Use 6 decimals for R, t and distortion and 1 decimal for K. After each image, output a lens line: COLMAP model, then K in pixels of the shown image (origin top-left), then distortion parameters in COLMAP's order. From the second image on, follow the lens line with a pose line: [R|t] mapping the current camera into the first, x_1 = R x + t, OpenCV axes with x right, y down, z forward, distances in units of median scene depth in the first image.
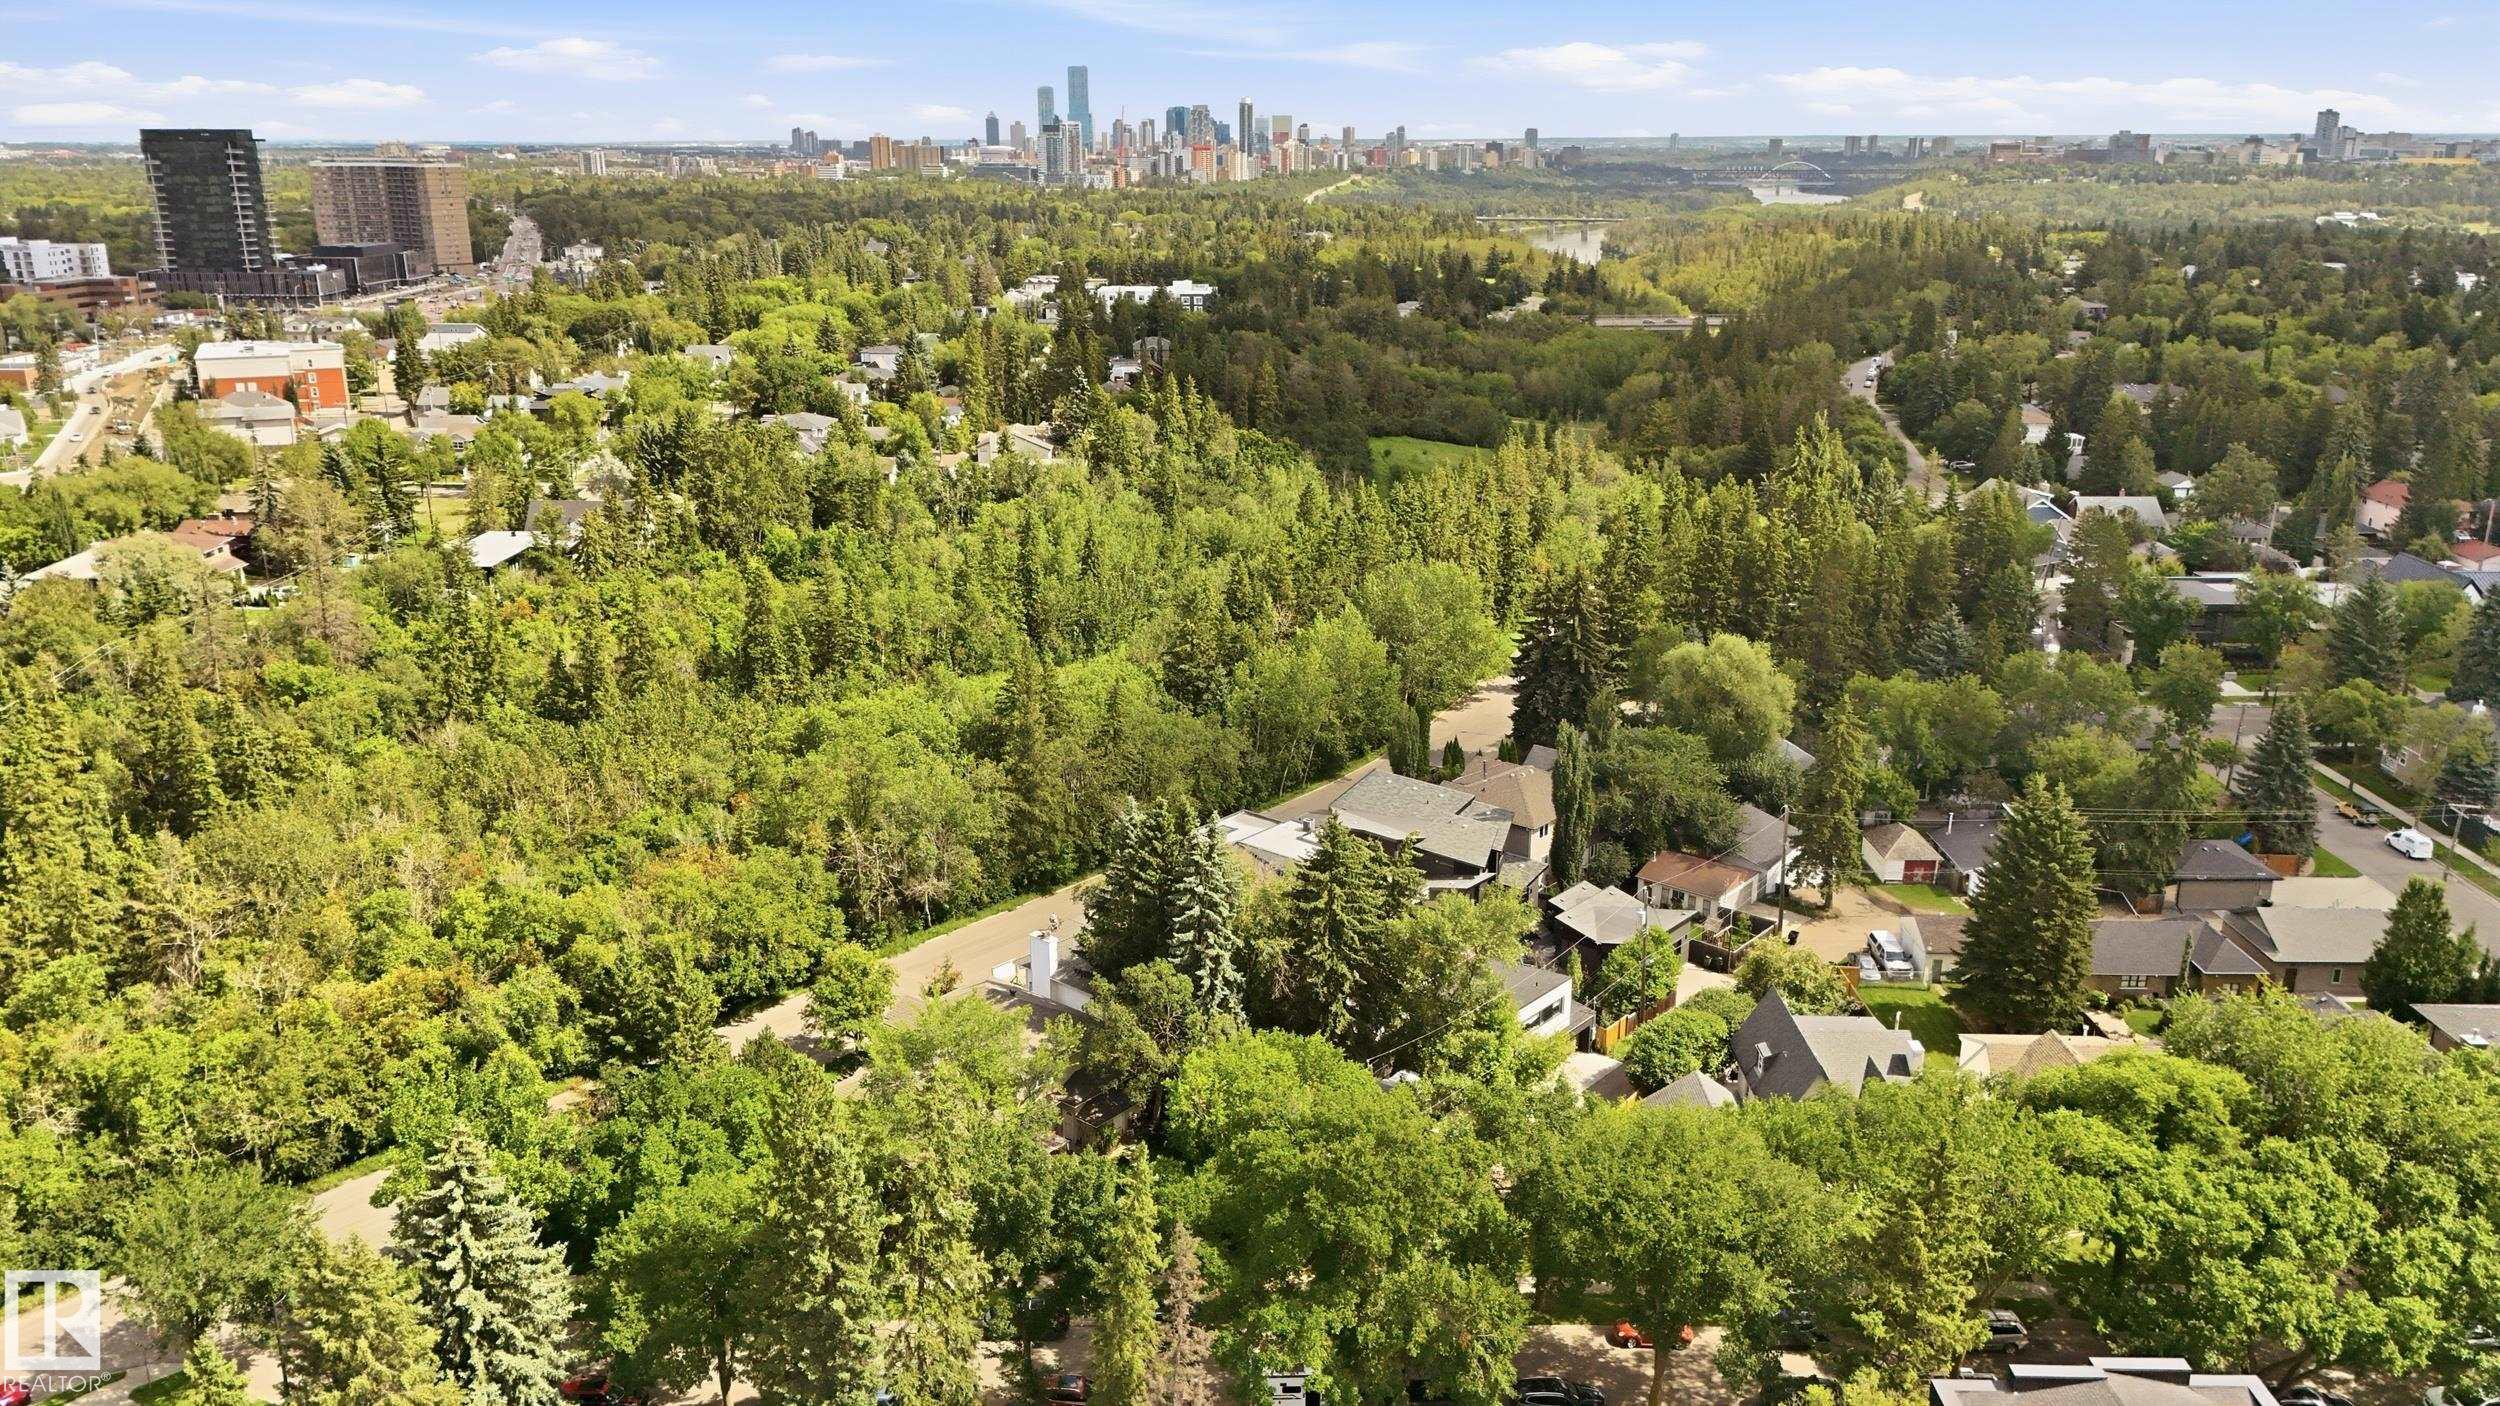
lens RADIAL K [[1843.9, 0, 1252.0], [0, 1843.9, 691.1], [0, 0, 1]] dist [0.079488, -0.081178]
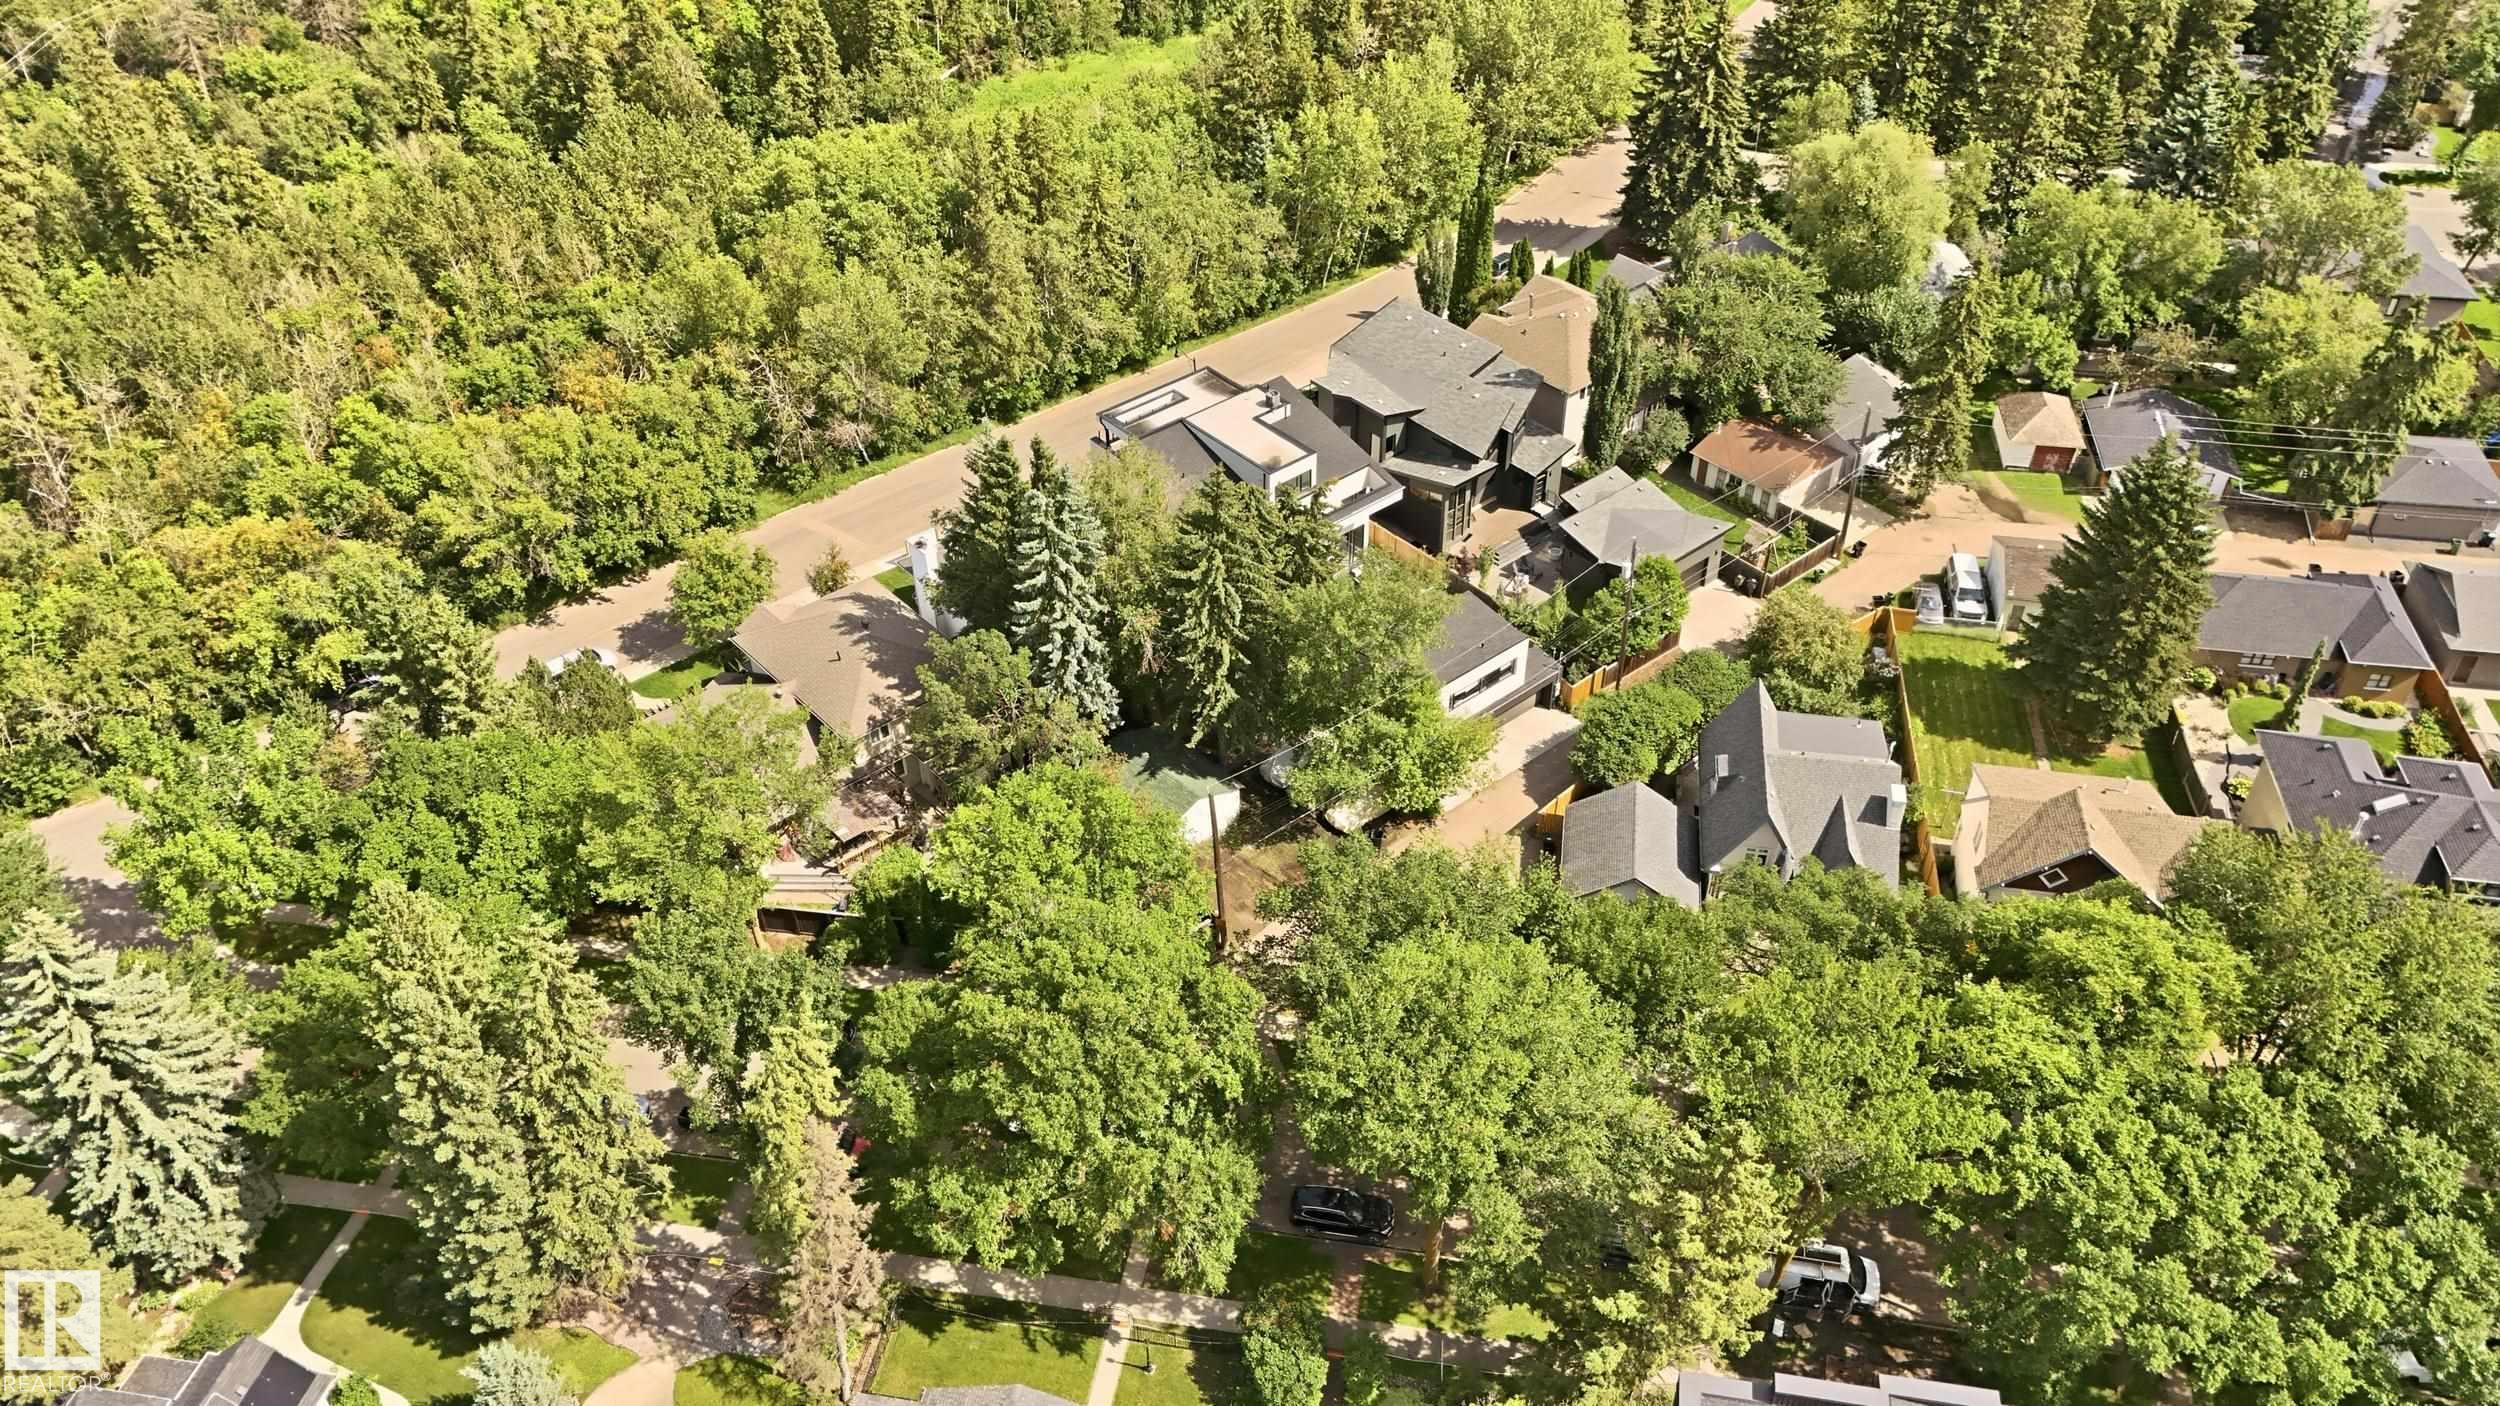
lens RADIAL K [[1843.9, 0, 1252.0], [0, 1843.9, 691.1], [0, 0, 1]] dist [0.079488, -0.081178]
pose [[0.987897, 0.088617, -0.127302, 0.146651], [-0.033237, 0.922605, 0.384312, -0.133195], [0.151506, -0.375430, 0.914384, 0.185610]]
